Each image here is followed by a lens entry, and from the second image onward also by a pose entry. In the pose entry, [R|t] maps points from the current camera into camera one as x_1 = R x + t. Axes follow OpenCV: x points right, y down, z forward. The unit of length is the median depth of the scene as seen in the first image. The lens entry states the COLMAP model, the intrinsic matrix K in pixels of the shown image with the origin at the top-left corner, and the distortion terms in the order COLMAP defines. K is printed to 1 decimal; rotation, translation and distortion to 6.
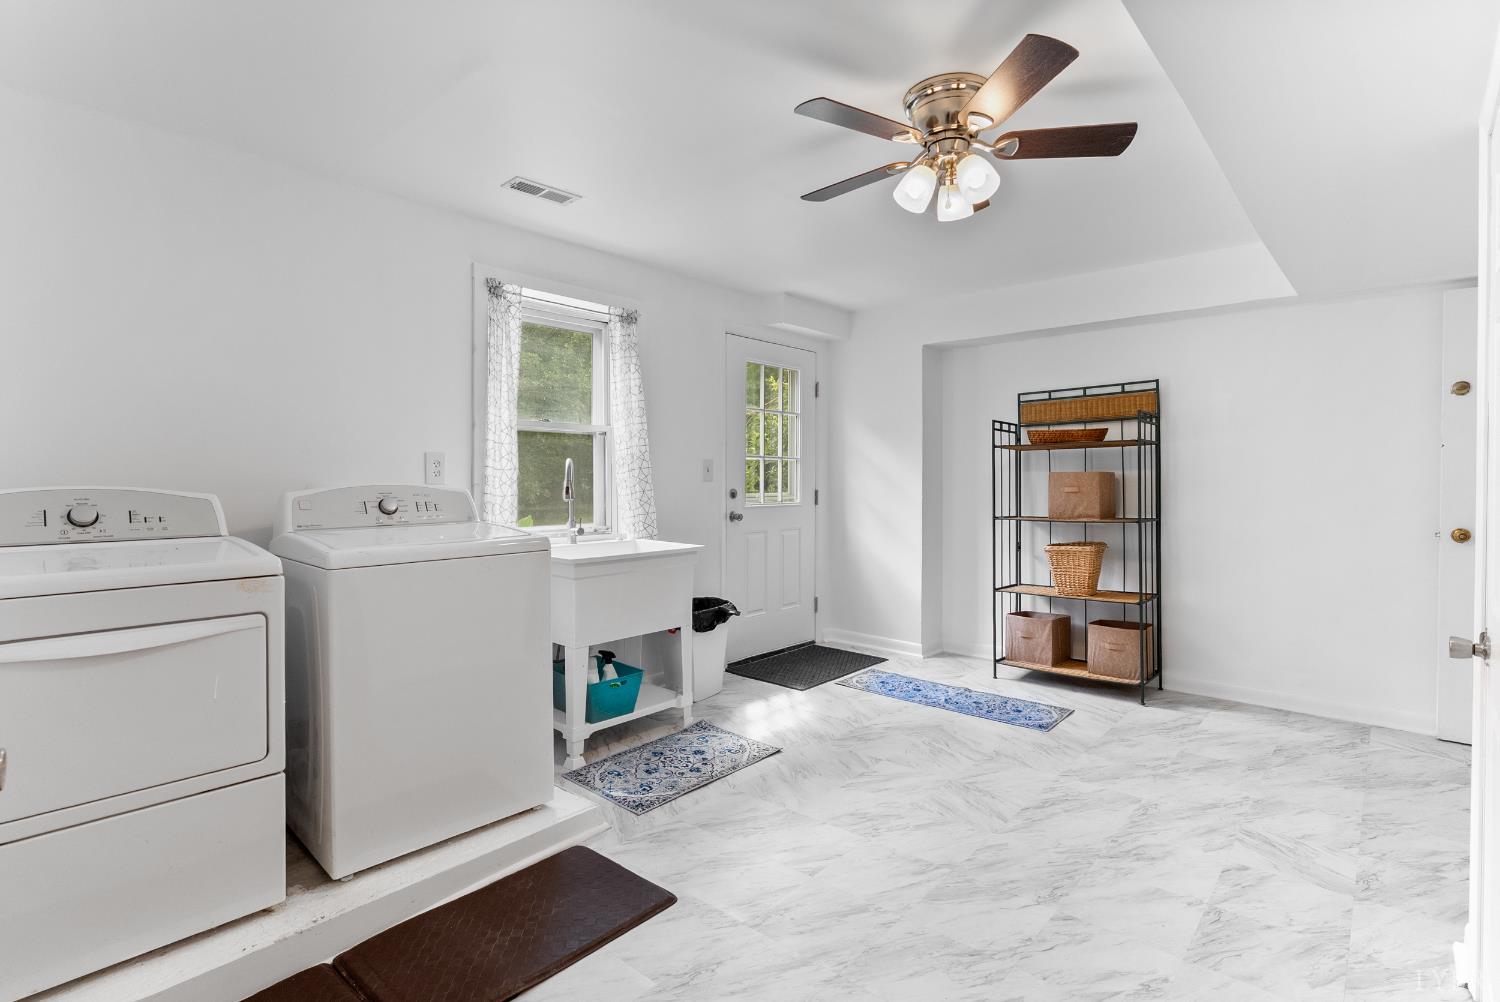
lens RADIAL K [[718.0, 0, 748.1], [0, 718.0, 488.7], [0, 0, 1]] dist [0.000479, 0.000094]
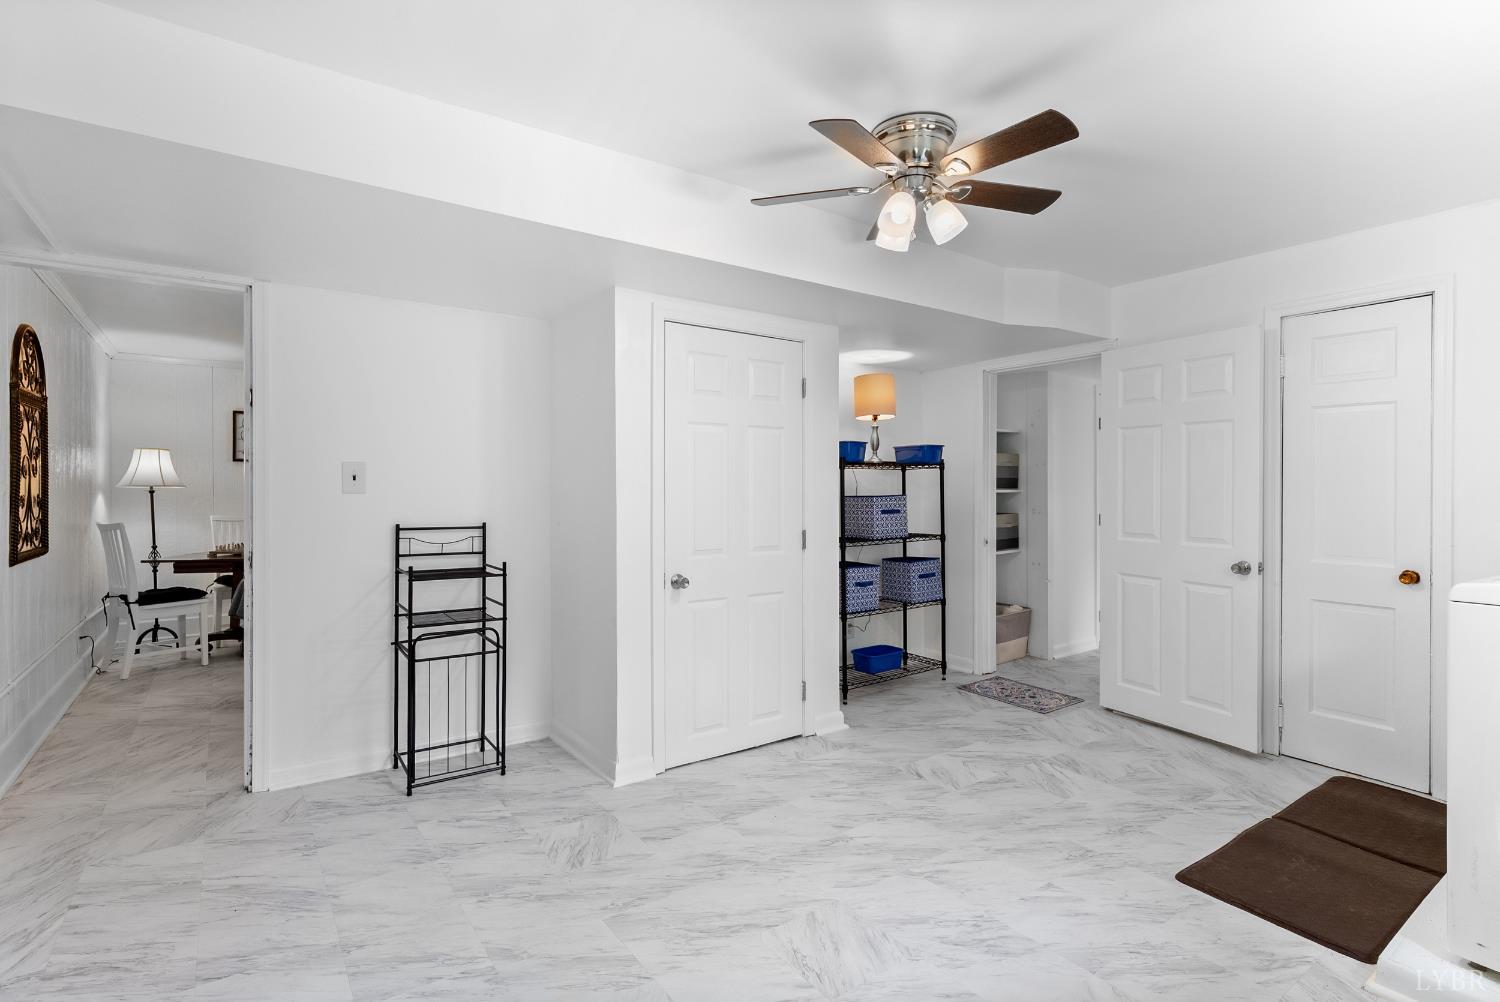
lens RADIAL K [[718.0, 0, 753.1], [0, 718.0, 494.7], [0, 0, 1]] dist [0.000479, 0.000094]
pose [[-0.977492, -0.002875, 0.210953, 0.264923], [0.001526, 0.999785, 0.020698, -0.037760], [-0.210967, 0.020554, -0.977277, 1.909329]]
